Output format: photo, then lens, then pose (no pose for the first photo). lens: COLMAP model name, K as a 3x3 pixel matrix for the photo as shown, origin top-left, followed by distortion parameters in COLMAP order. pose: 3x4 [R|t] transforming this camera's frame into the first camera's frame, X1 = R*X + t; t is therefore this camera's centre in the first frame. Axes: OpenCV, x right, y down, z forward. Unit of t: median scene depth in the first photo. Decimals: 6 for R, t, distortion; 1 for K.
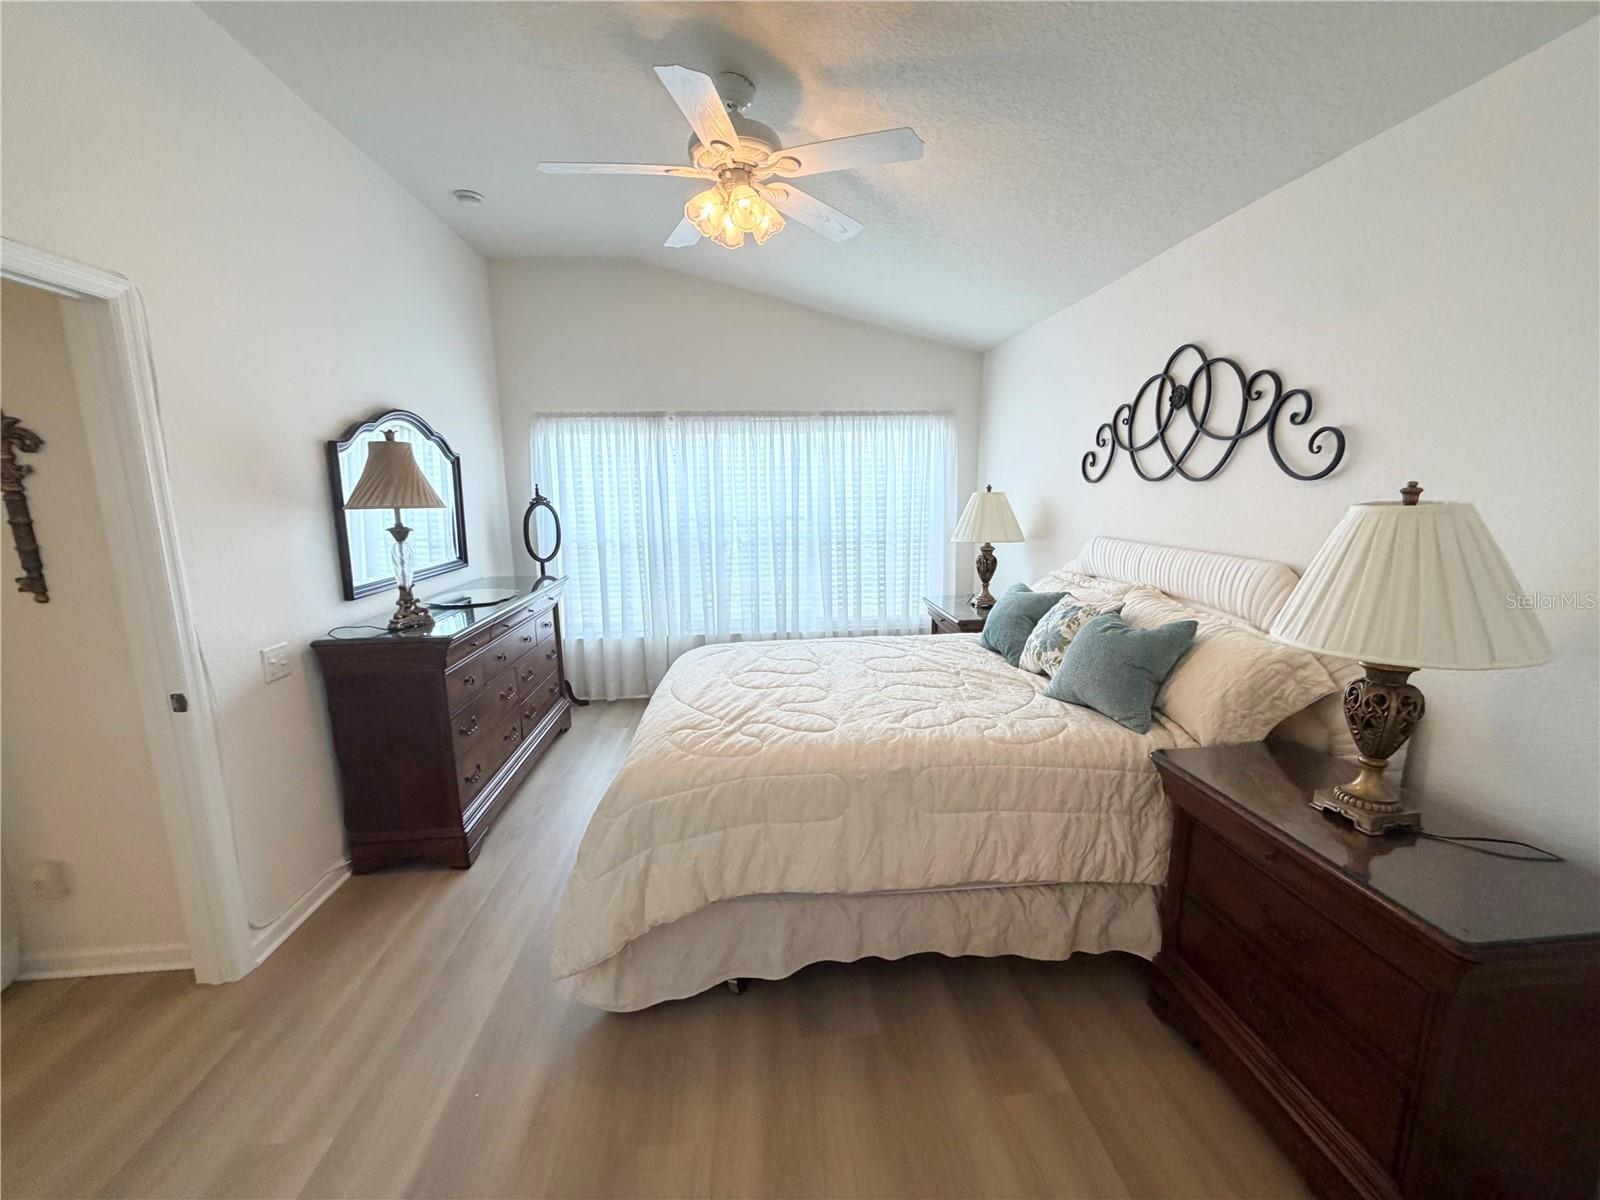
lens RADIAL K [[637.7, 0, 792.4], [0, 637.7, 599.6], [0, 0, 1]] dist [0.000518, 0.000315]
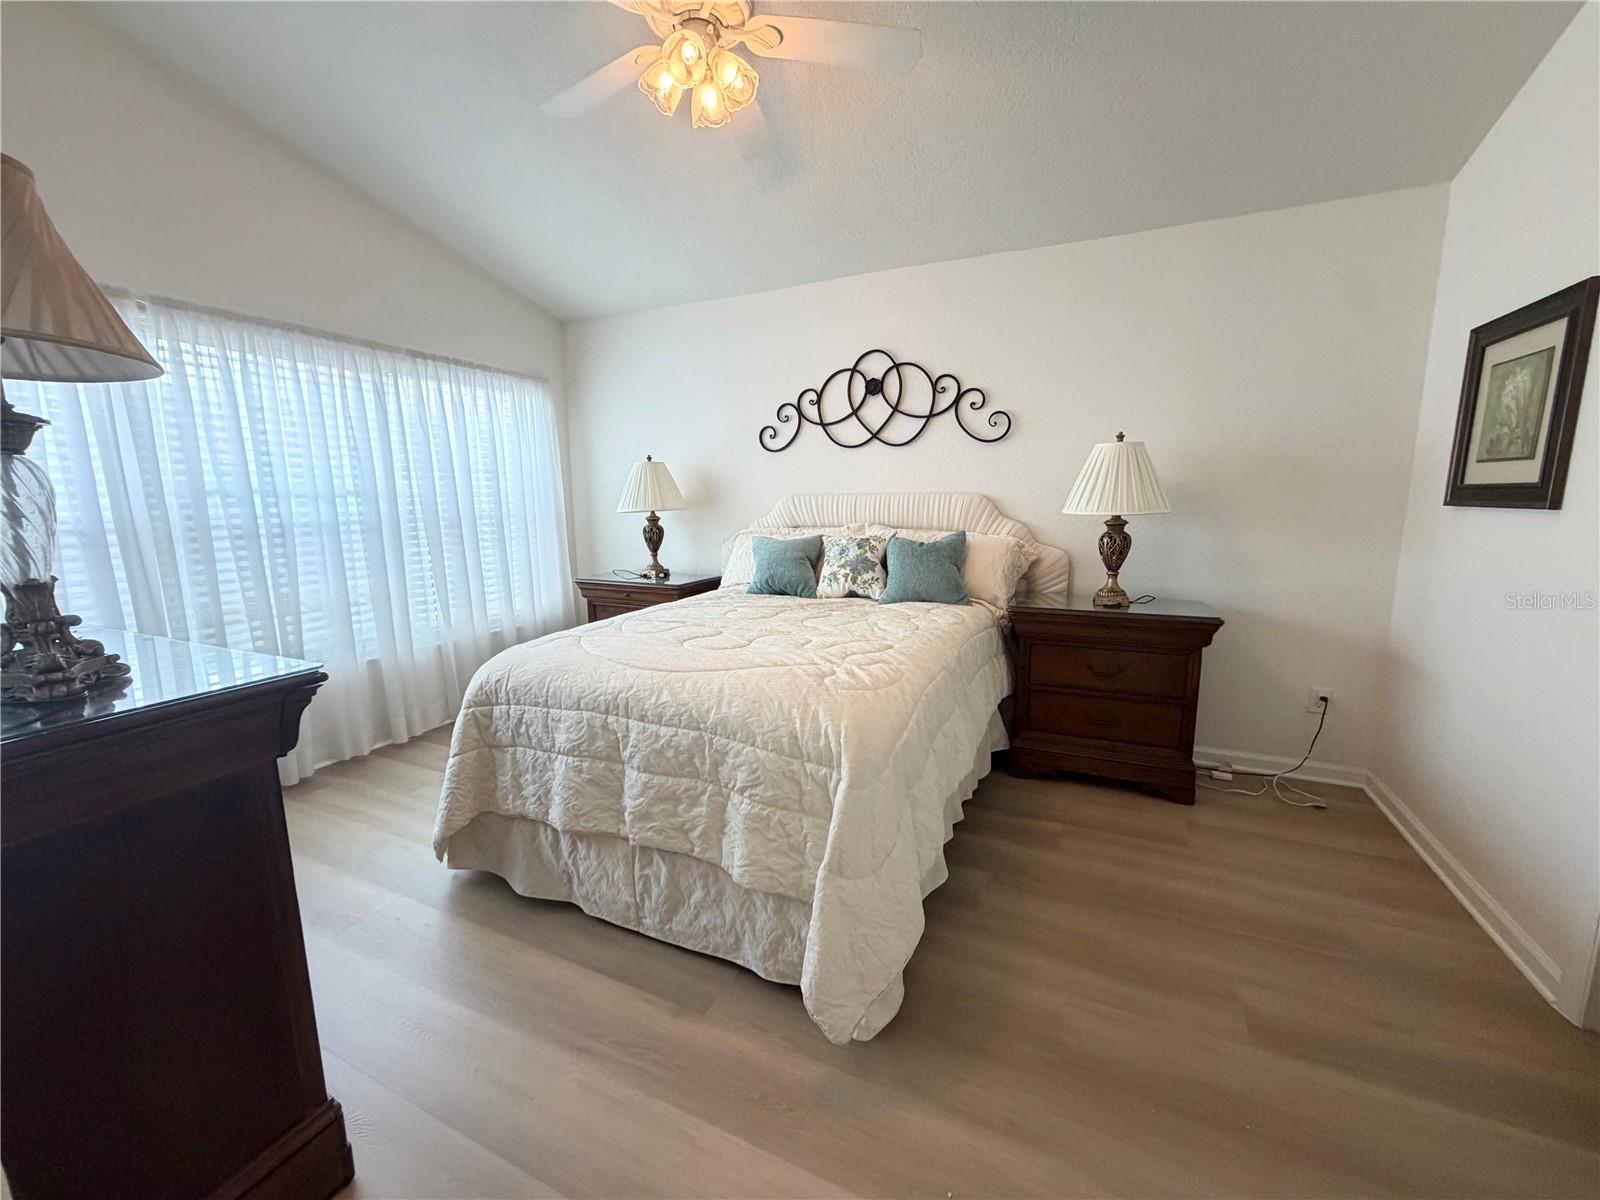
lens RADIAL K [[623.6, 0, 819.7], [0, 623.6, 598.4], [0, 0, 1]] dist [0.000571, 0.000044]
pose [[0.491740, -0.138269, 0.859694, -0.652576], [0.155132, 0.985428, 0.069757, 0.026424], [-0.856812, 0.099063, 0.506024, 0.422784]]
